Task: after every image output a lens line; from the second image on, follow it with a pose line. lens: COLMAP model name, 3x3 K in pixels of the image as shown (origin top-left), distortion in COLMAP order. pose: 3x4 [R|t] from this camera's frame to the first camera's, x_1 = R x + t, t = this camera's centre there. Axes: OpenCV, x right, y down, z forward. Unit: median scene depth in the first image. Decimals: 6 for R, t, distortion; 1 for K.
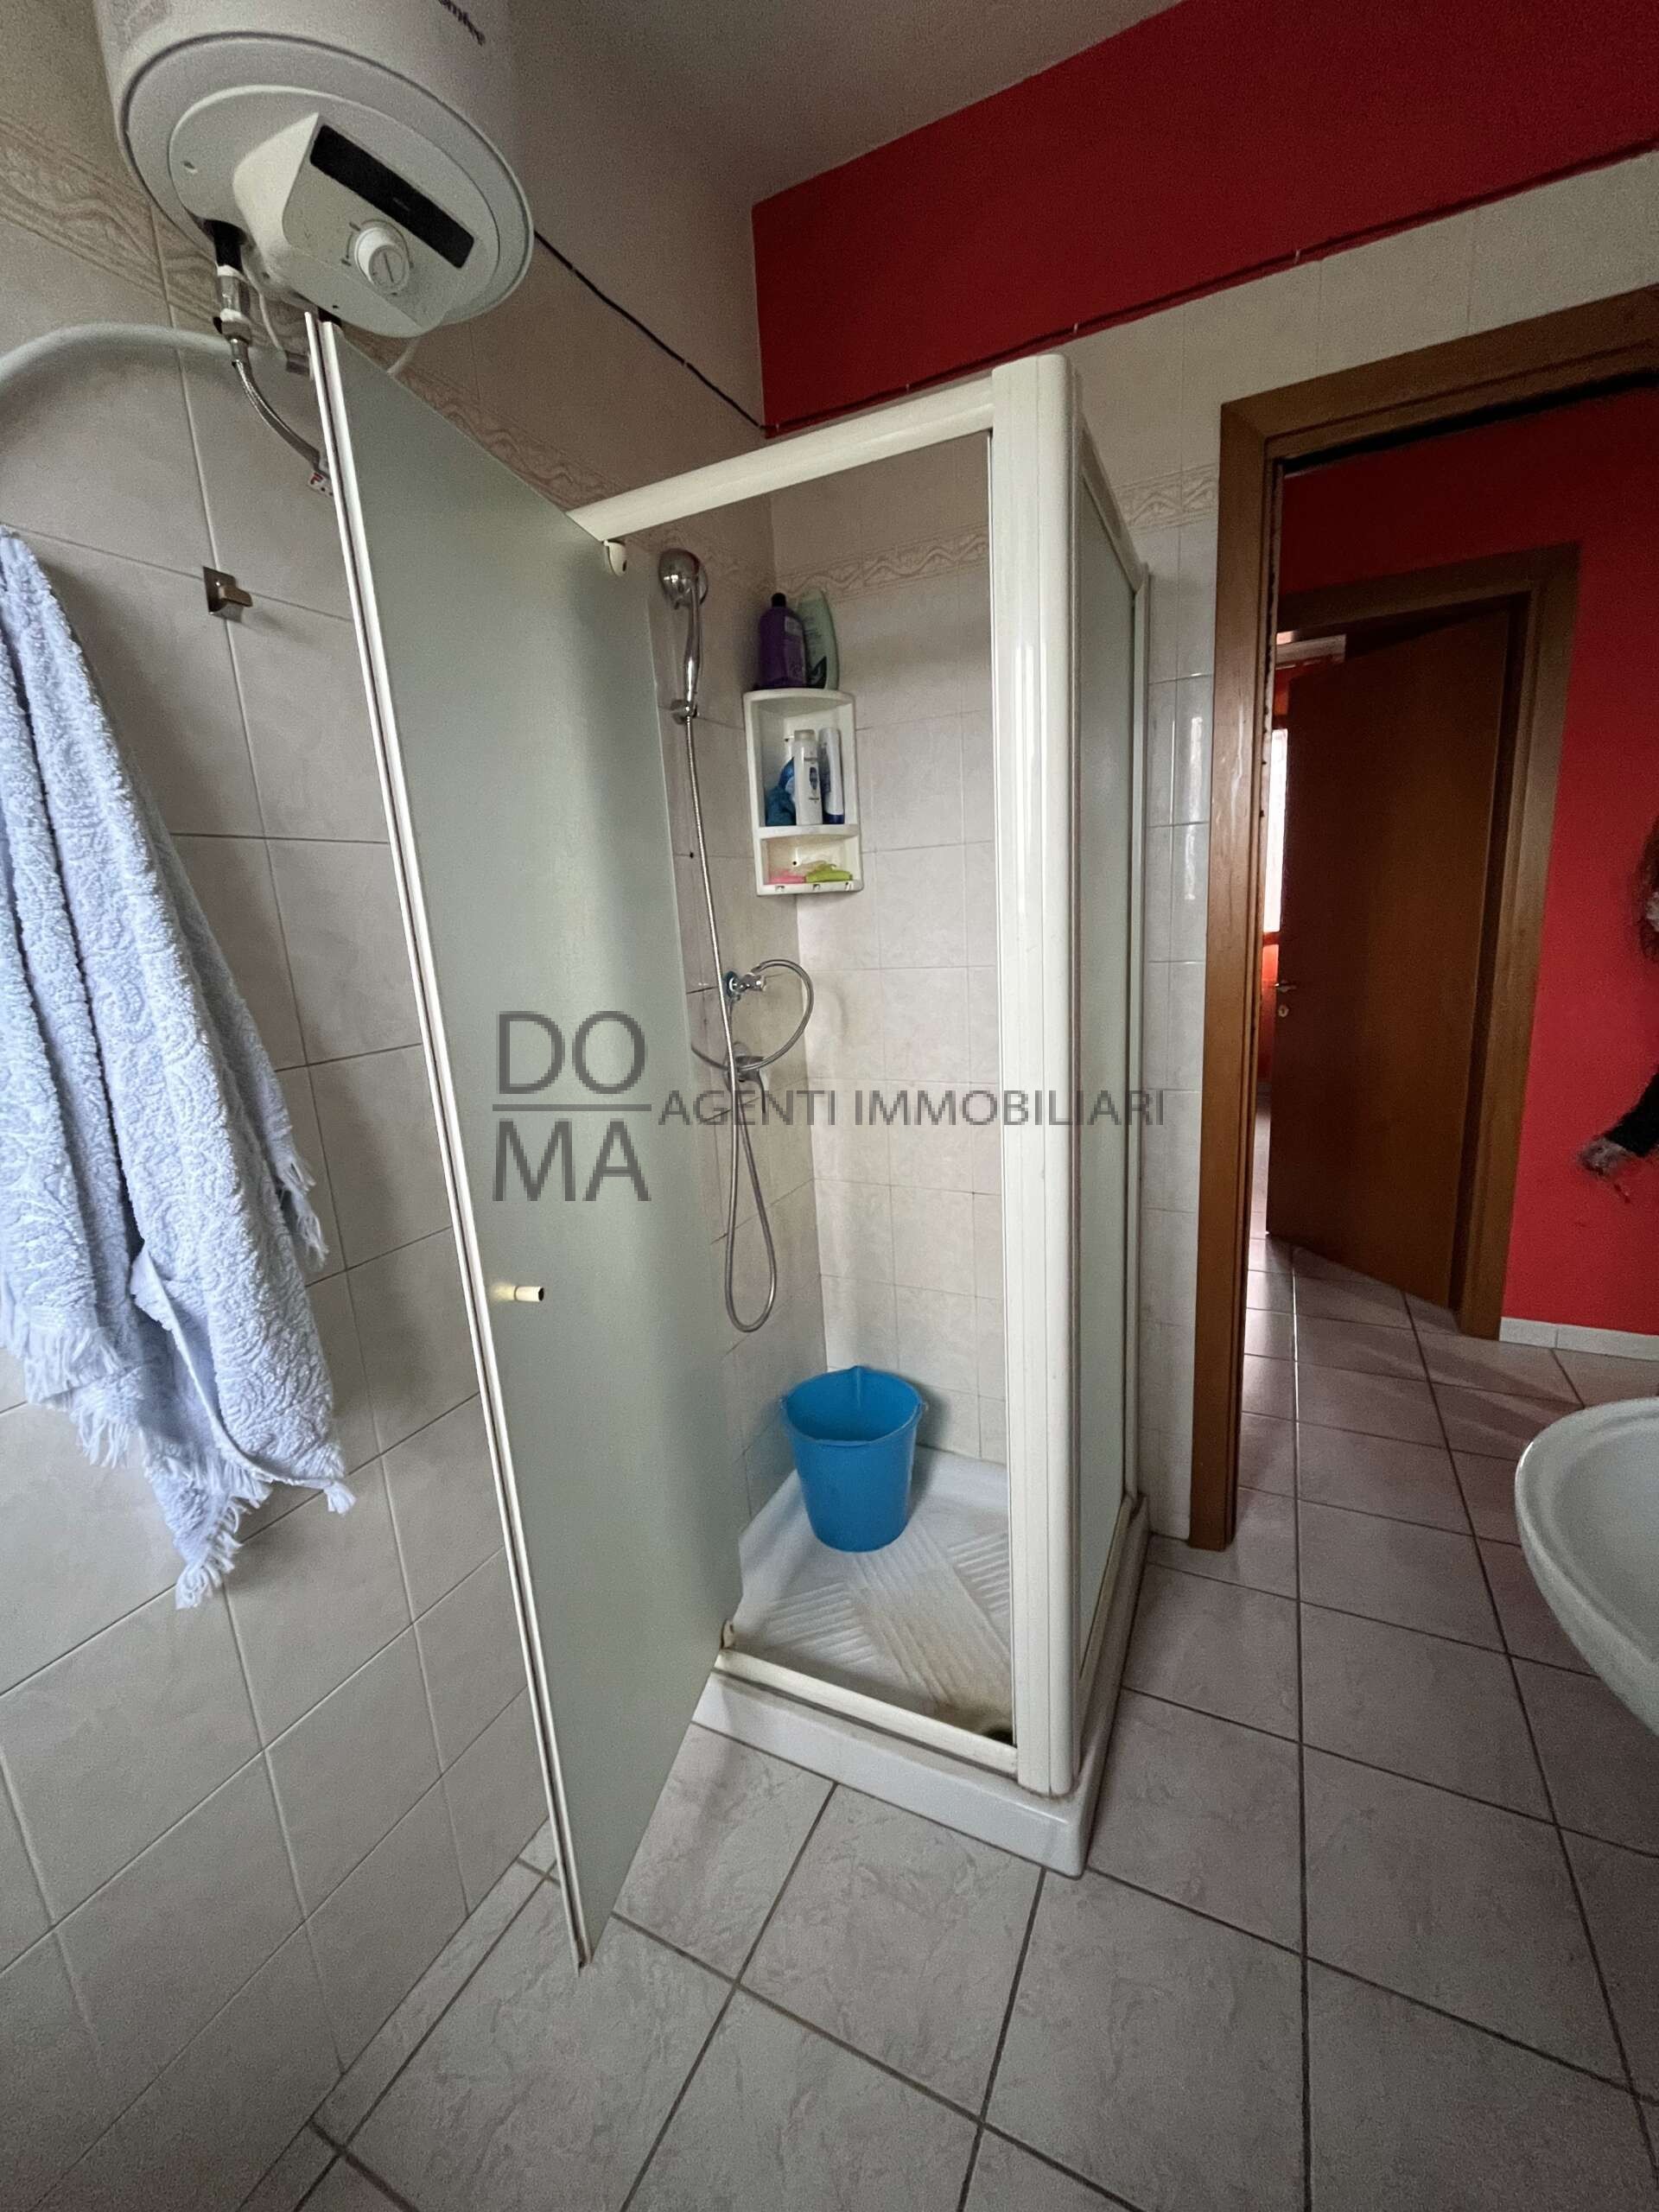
lens RADIAL K [[896.8, 0, 820.2], [0, 896.8, 1107.8], [0, 0, 1]] dist [0.002826, 0.000242]
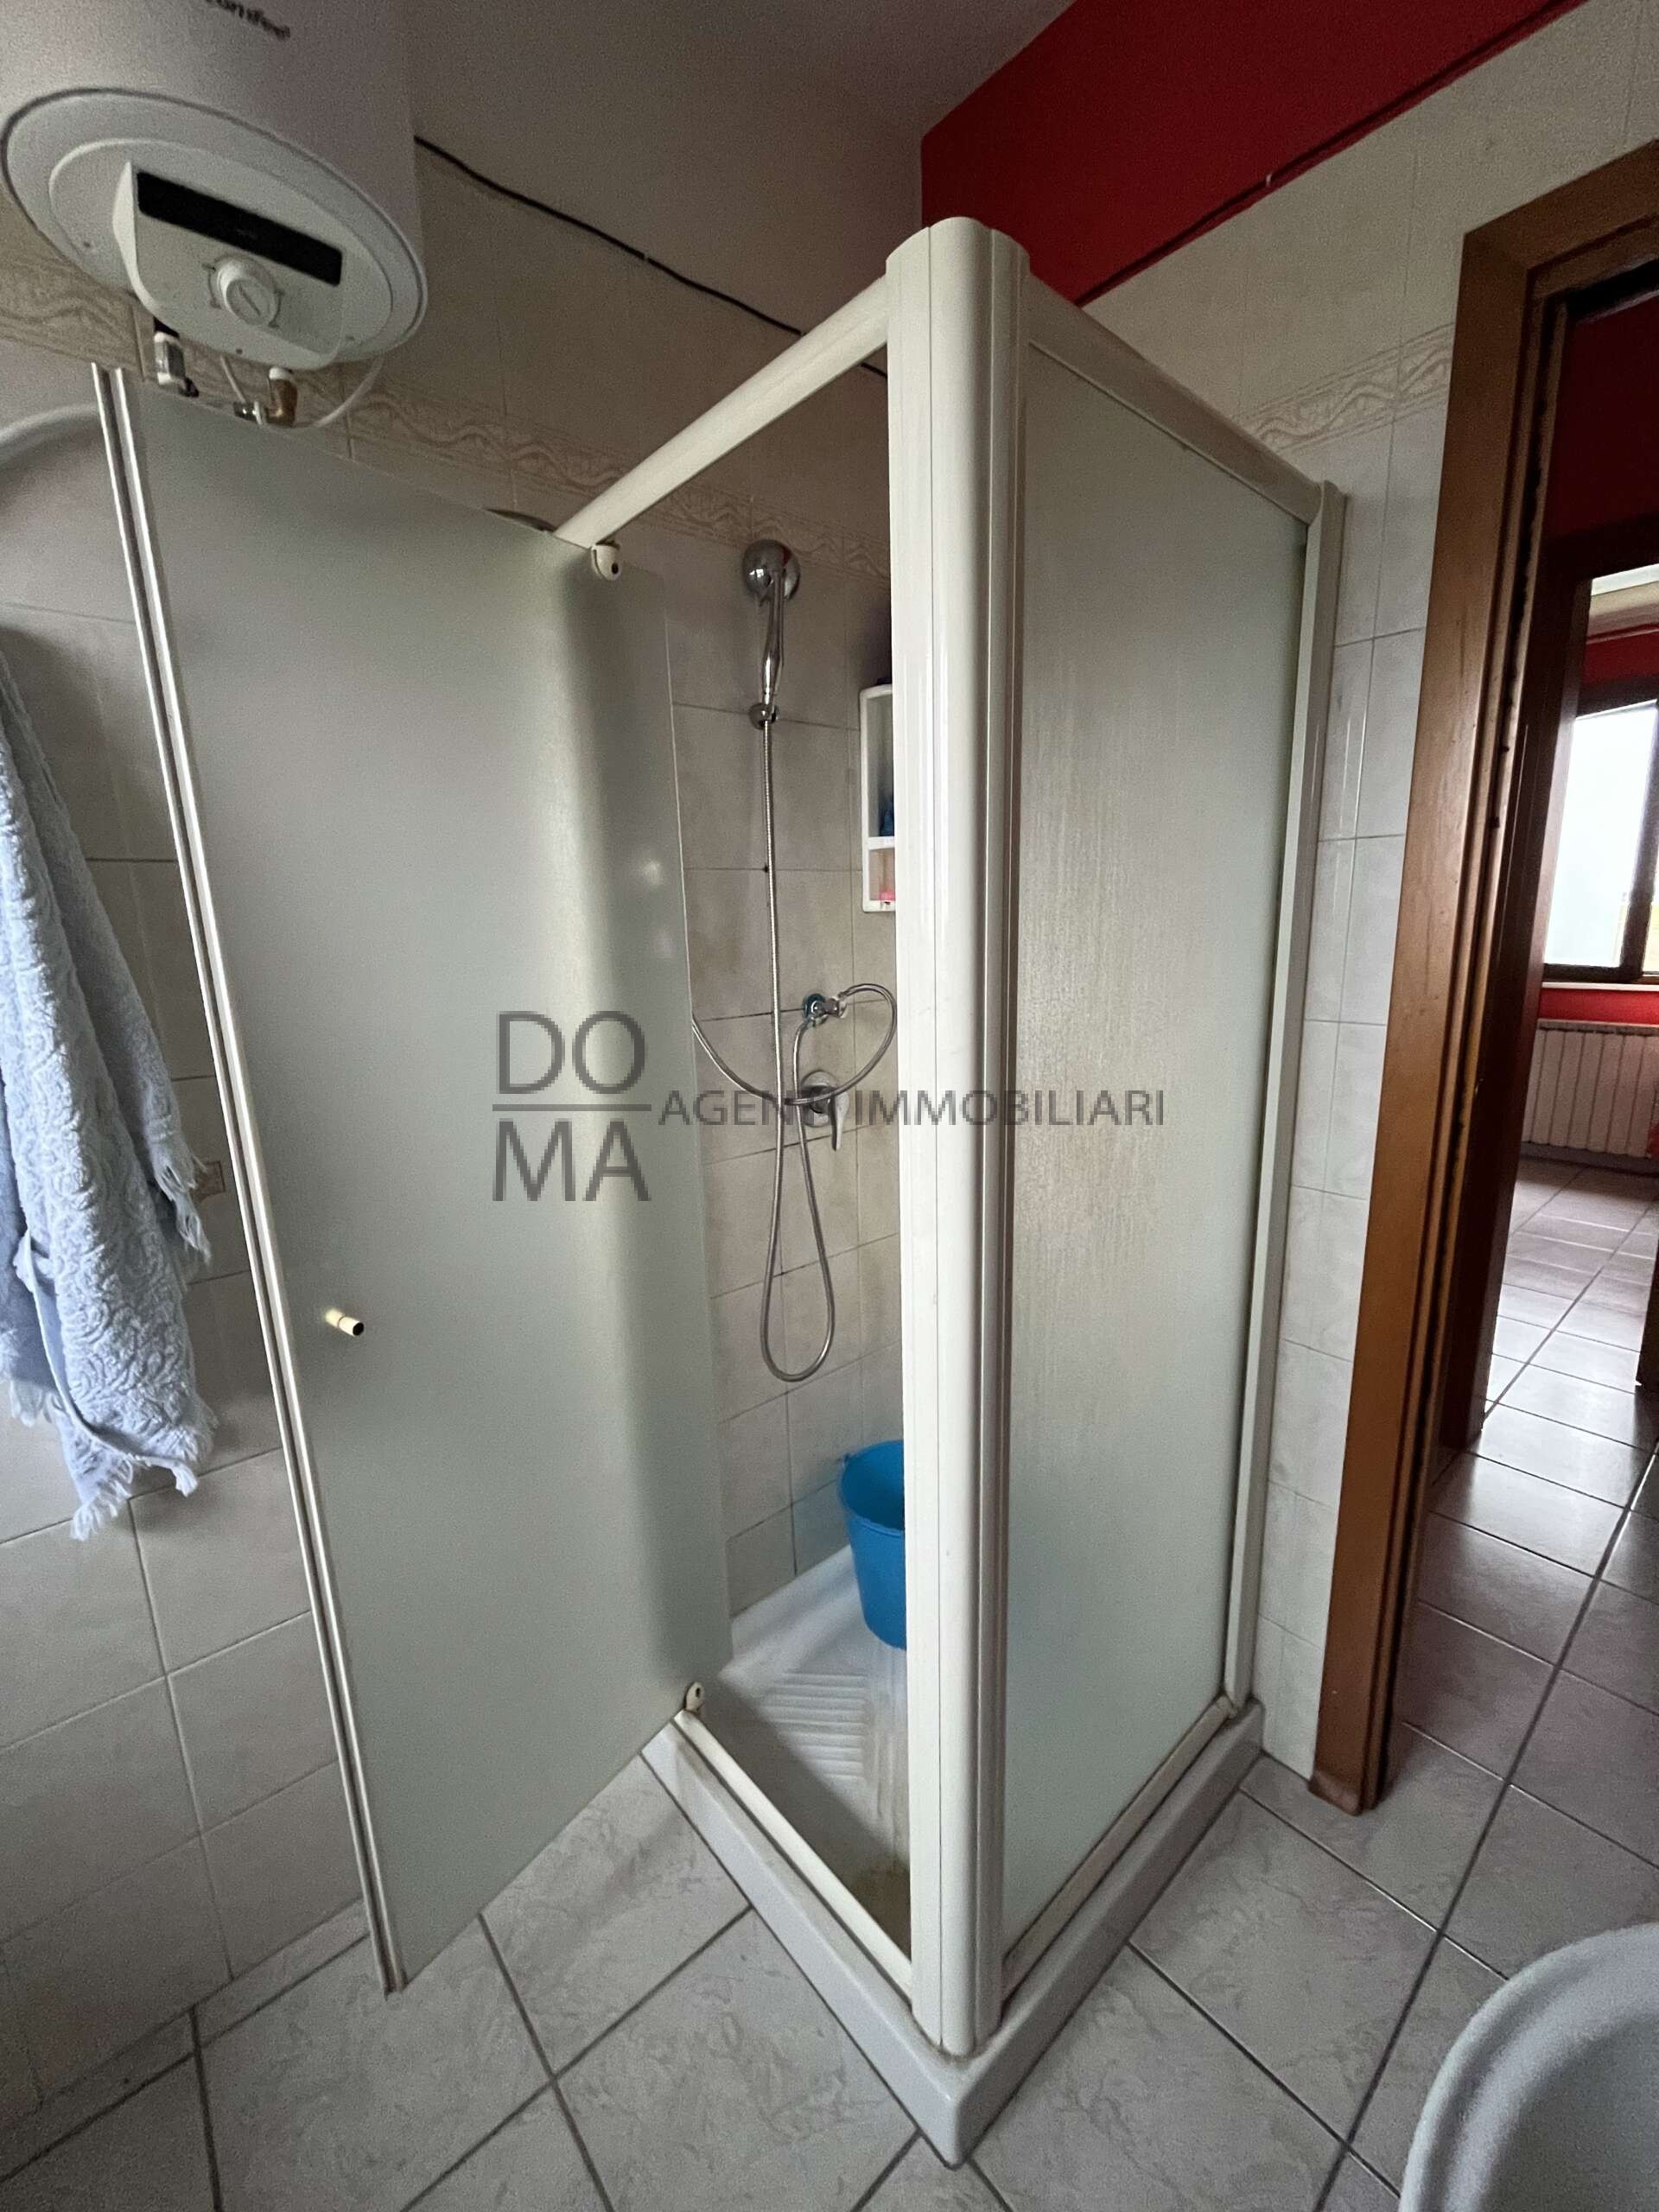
lens RADIAL K [[896.8, 0, 829.9], [0, 896.8, 1107.6], [0, 0, 1]] dist [0.002826, 0.000242]
pose [[0.920253, 0.114985, -0.374049, 0.521870], [-0.111363, 0.993285, 0.031362, -0.125946], [0.375143, 0.012794, 0.926879, 0.284145]]
